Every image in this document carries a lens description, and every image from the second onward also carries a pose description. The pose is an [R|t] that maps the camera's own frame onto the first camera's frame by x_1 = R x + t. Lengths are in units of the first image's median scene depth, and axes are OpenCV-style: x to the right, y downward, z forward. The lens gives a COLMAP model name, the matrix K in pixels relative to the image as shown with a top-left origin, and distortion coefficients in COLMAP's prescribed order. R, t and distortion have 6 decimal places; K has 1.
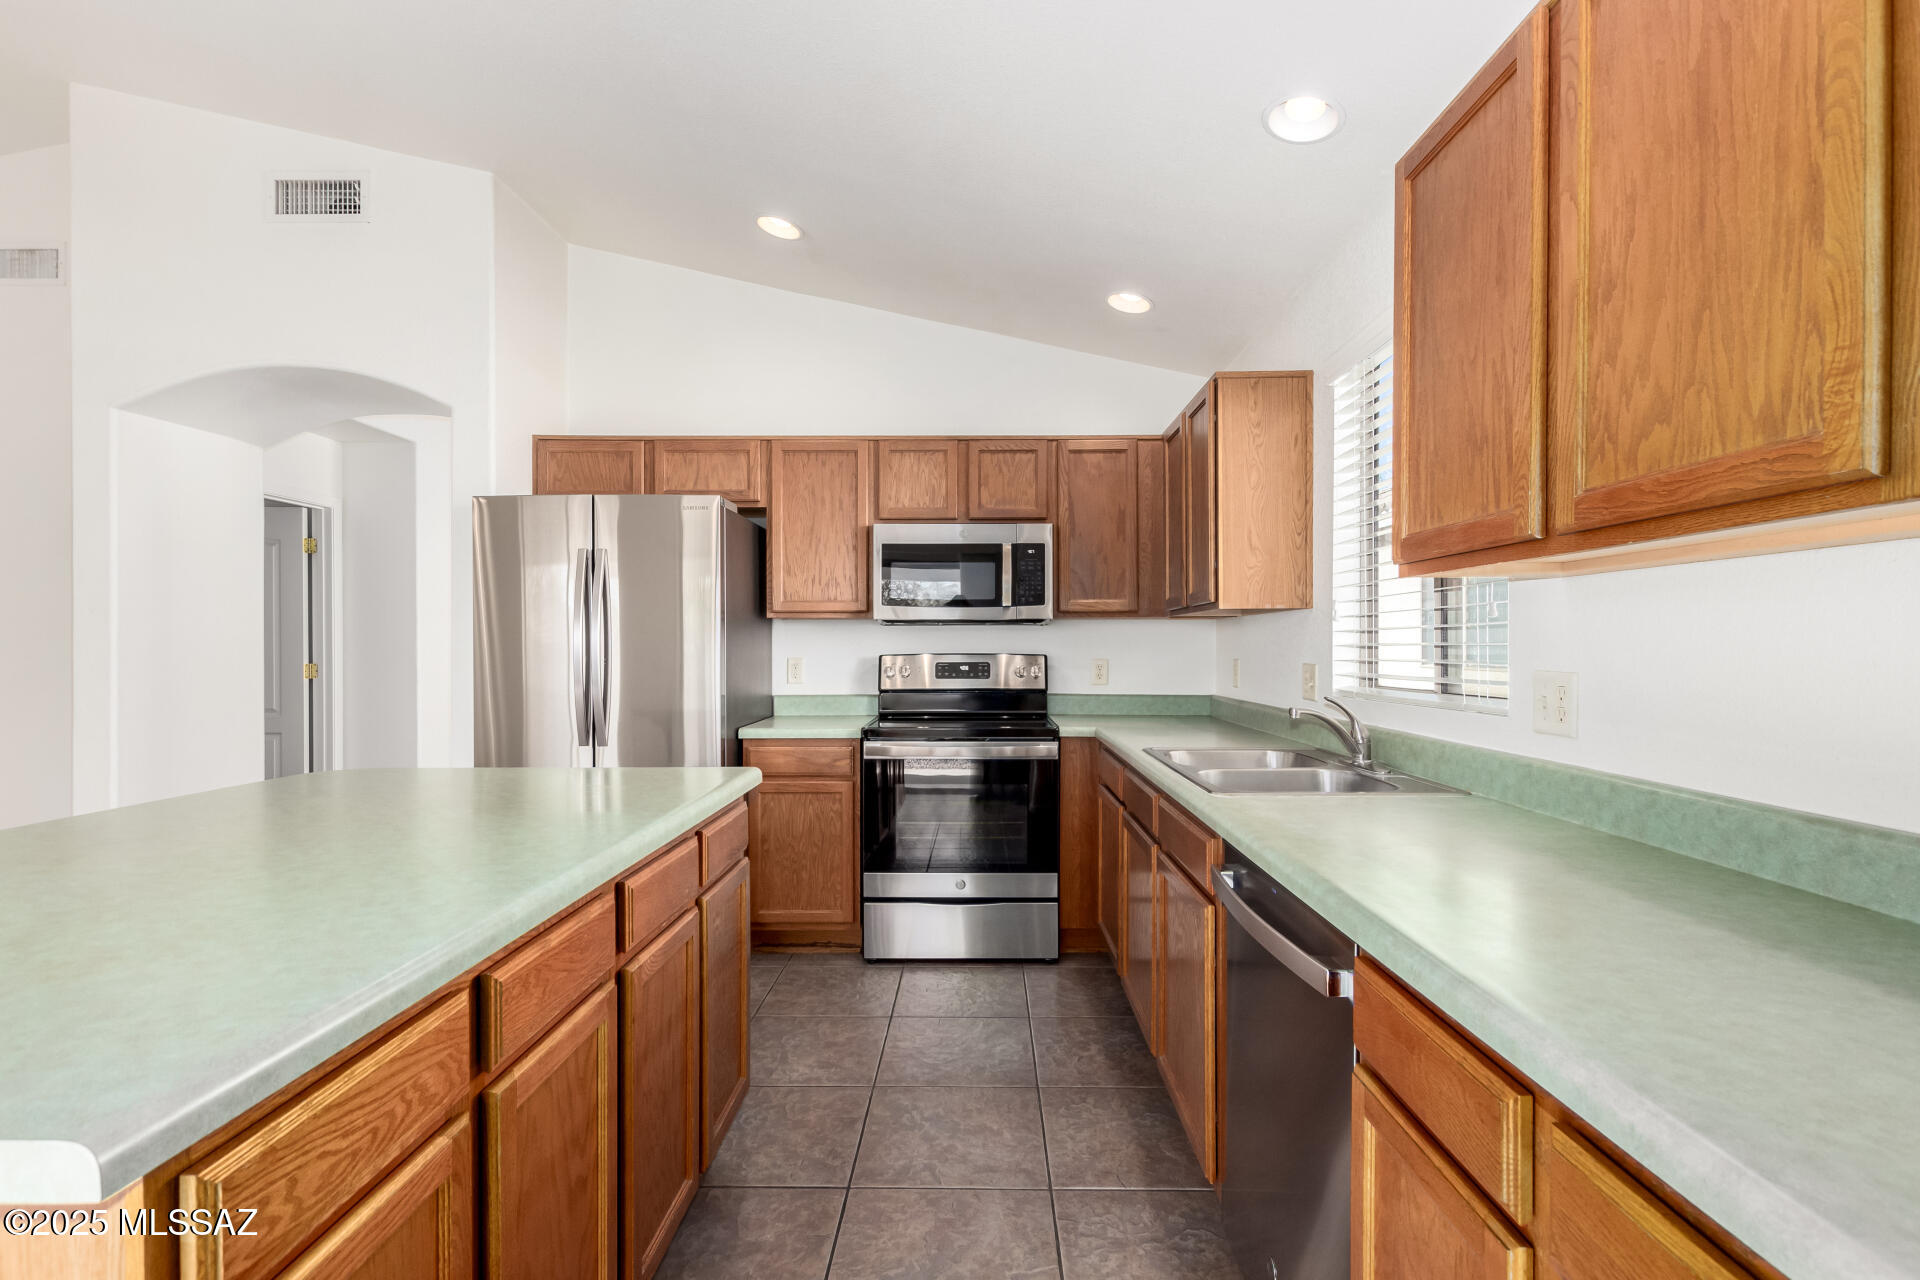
lens RADIAL K [[867.4, 0, 955.0], [0, 867.4, 651.9], [0, 0, 1]] dist [0.000418, -0.000522]
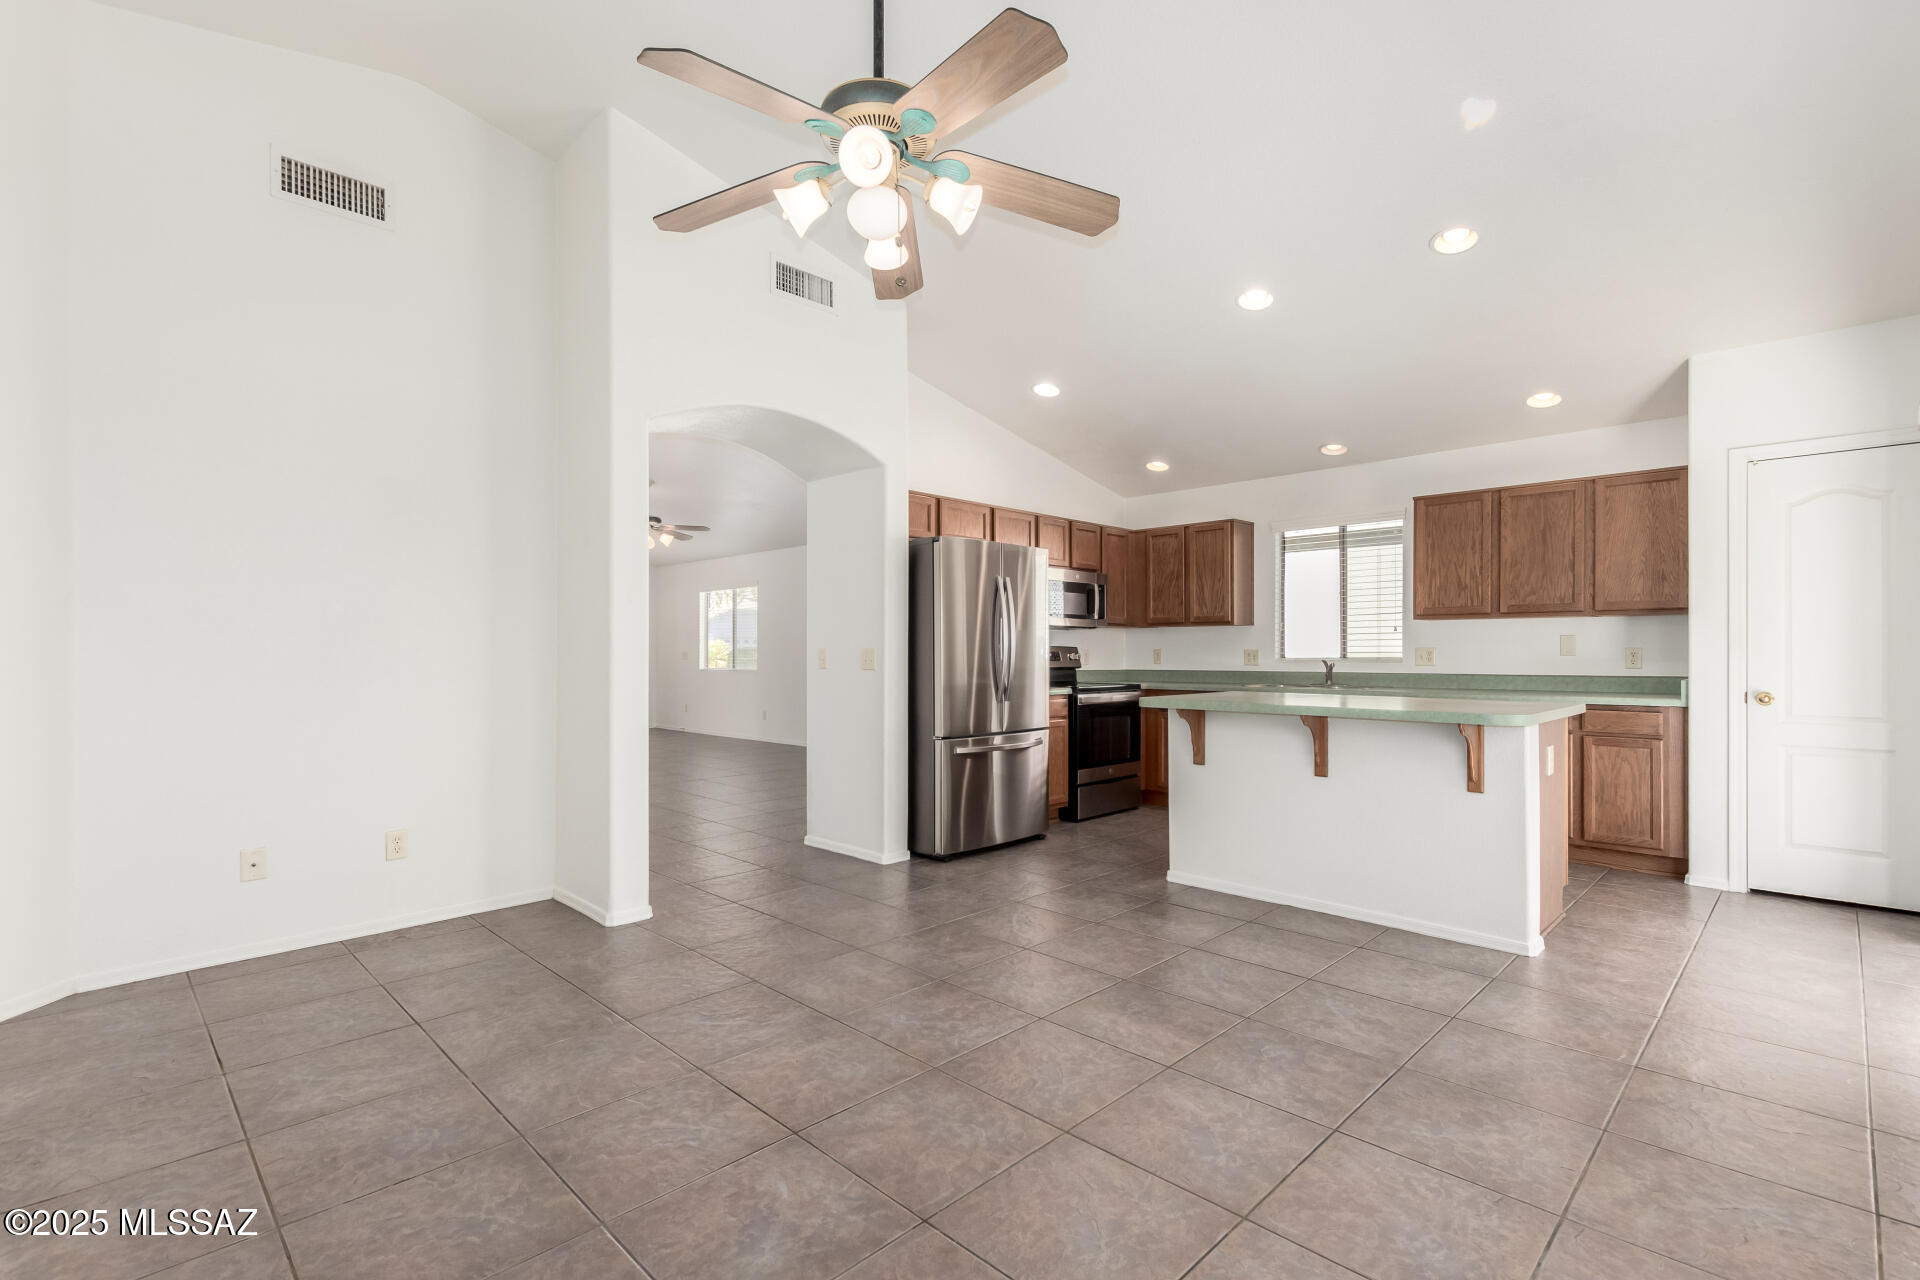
lens RADIAL K [[867.4, 0, 955.0], [0, 867.4, 651.9], [0, 0, 1]] dist [0.000418, -0.000522]
pose [[0.704350, 0.001523, 0.709851, -1.412974], [0.004697, 0.999966, -0.006806, 0.025392], [-0.709837, 0.008128, 0.704319, -0.047807]]
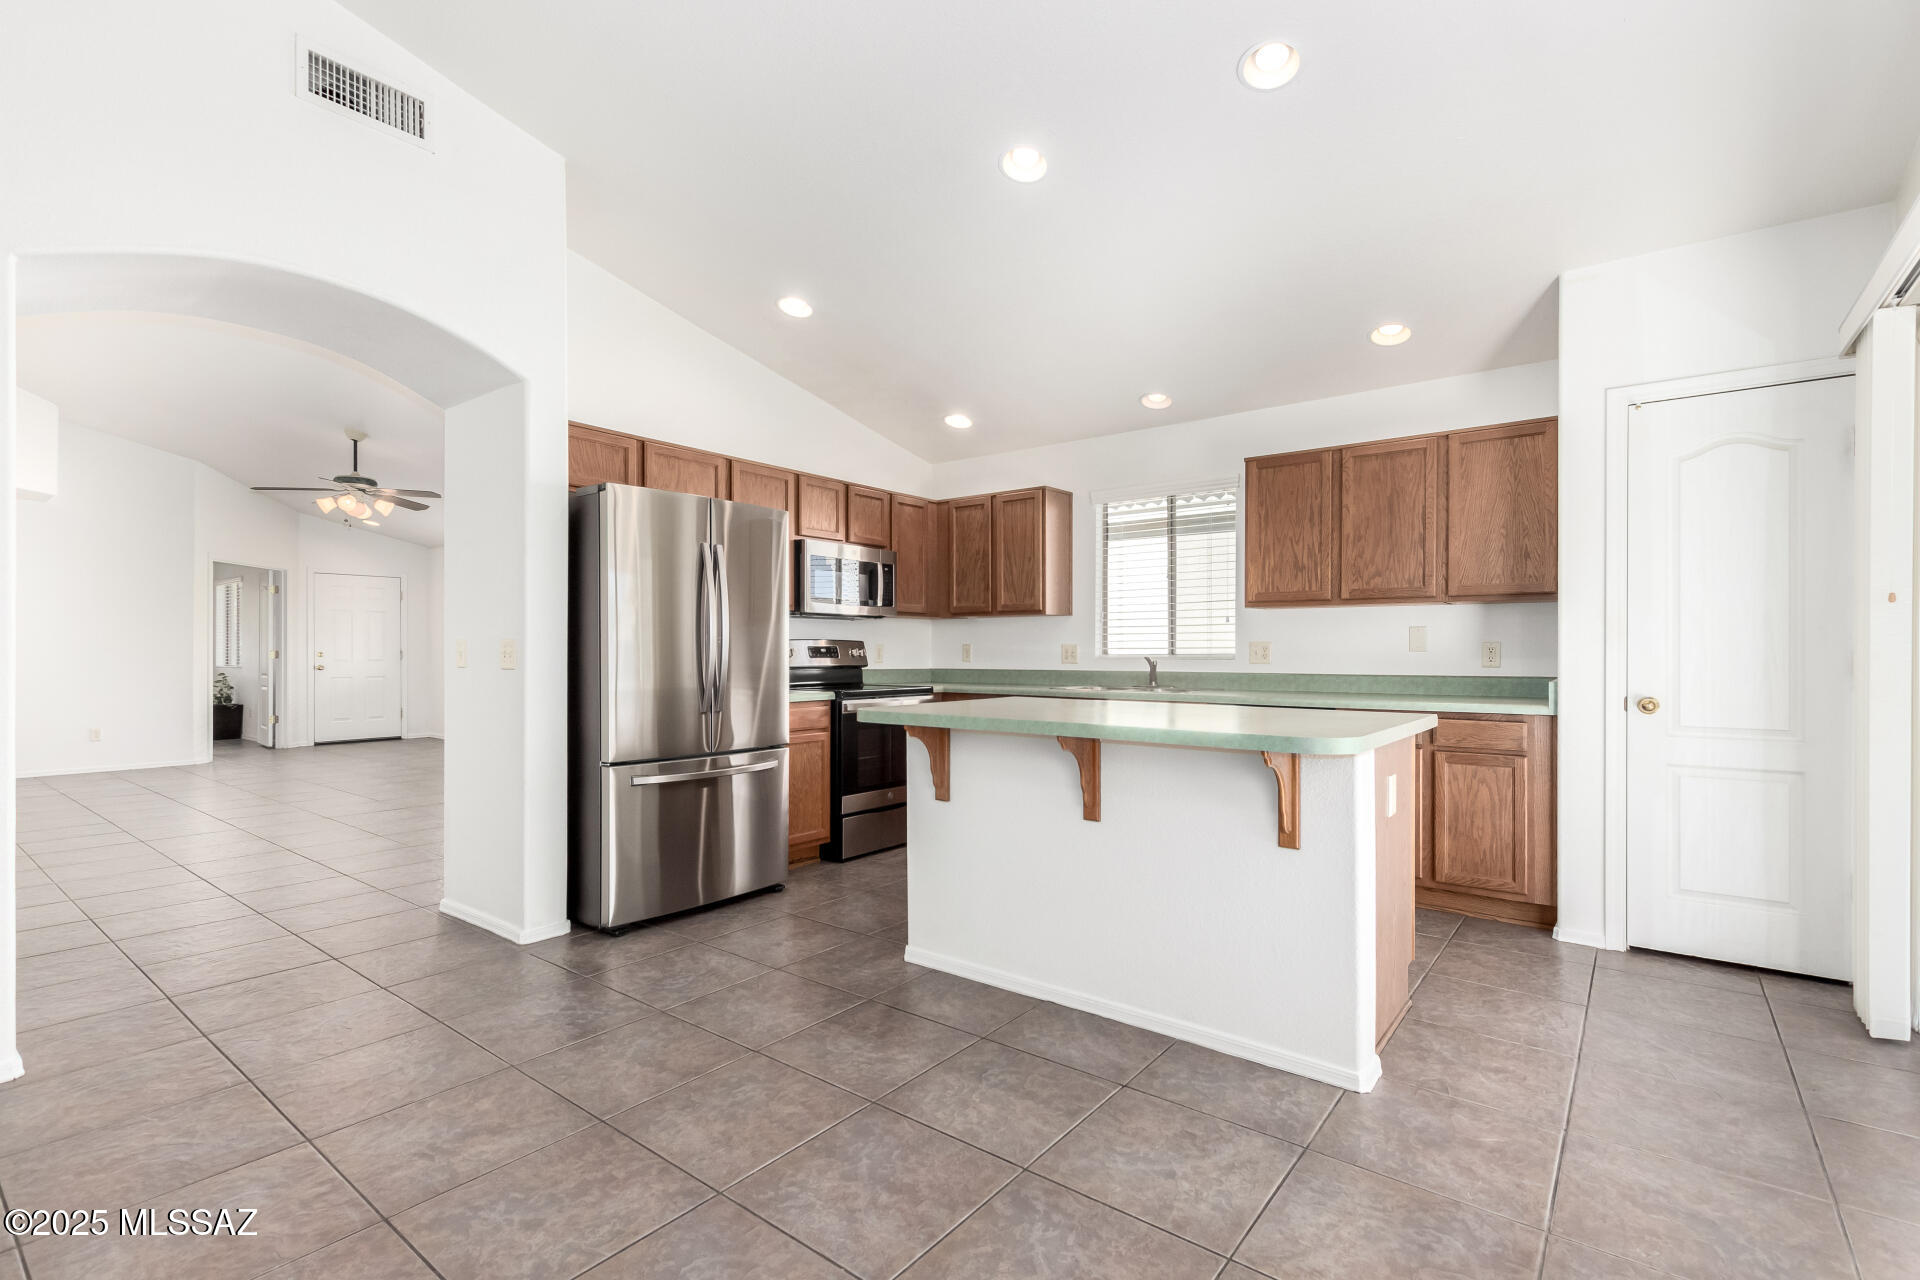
lens RADIAL K [[875.9, 0, 958.0], [0, 875.9, 651.9], [0, 0, 1]] dist [0.001606, 0.000458]
pose [[0.608172, 0.001168, 0.793804, -1.019853], [0.003775, 0.999983, -0.004363, 0.029933], [-0.793796, 0.005650, 0.608158, 0.012788]]
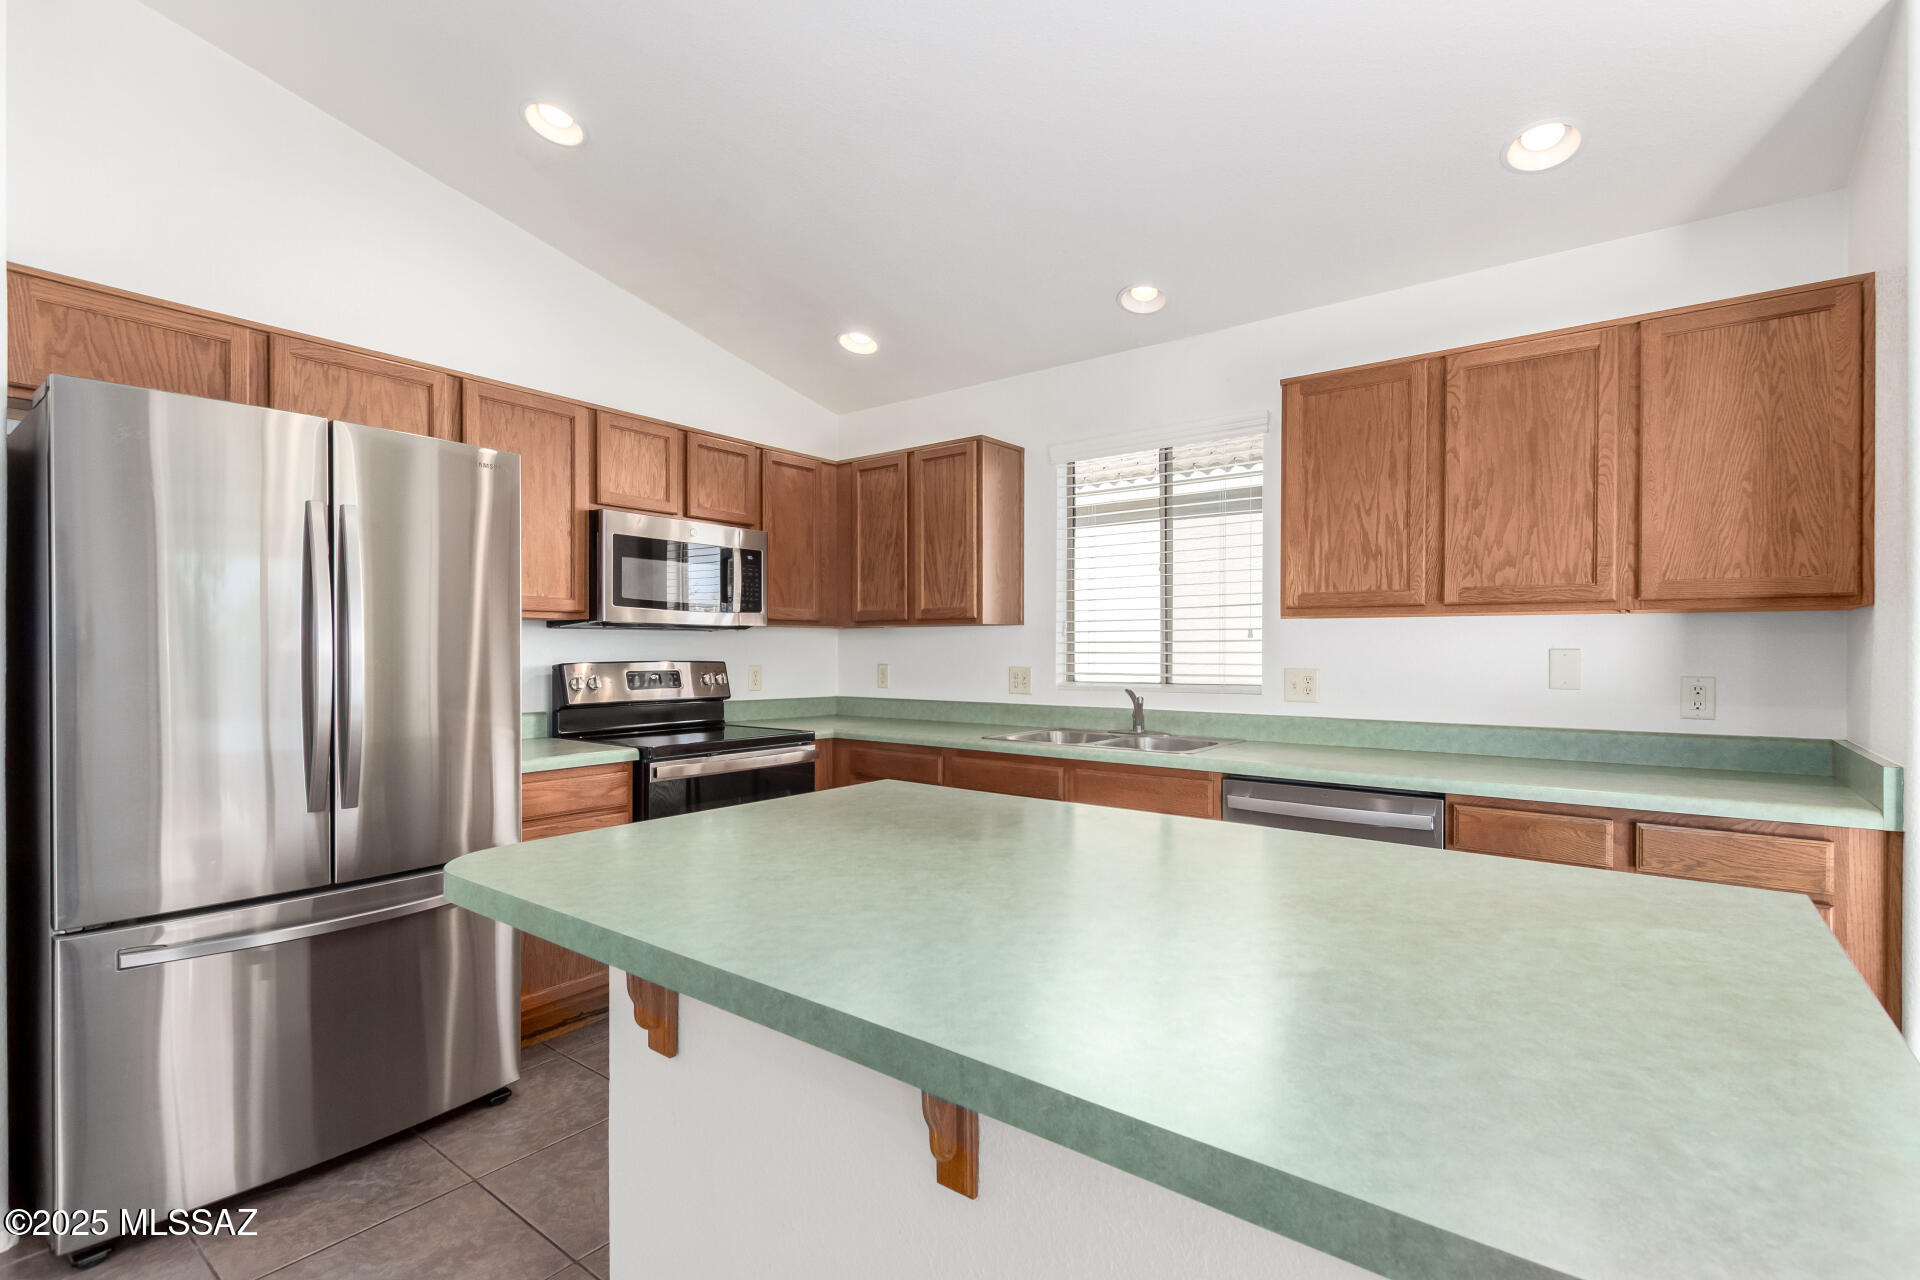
lens RADIAL K [[885.5, 0, 966.6], [0, 885.5, 652.4], [0, 0, 1]] dist [-0.001114, -0.000473]
pose [[0.594457, 0.000359, 0.804128, -0.586901], [0.003166, 0.999991, -0.002787, -0.003776], [-0.804121, 0.004203, 0.594450, 0.202708]]
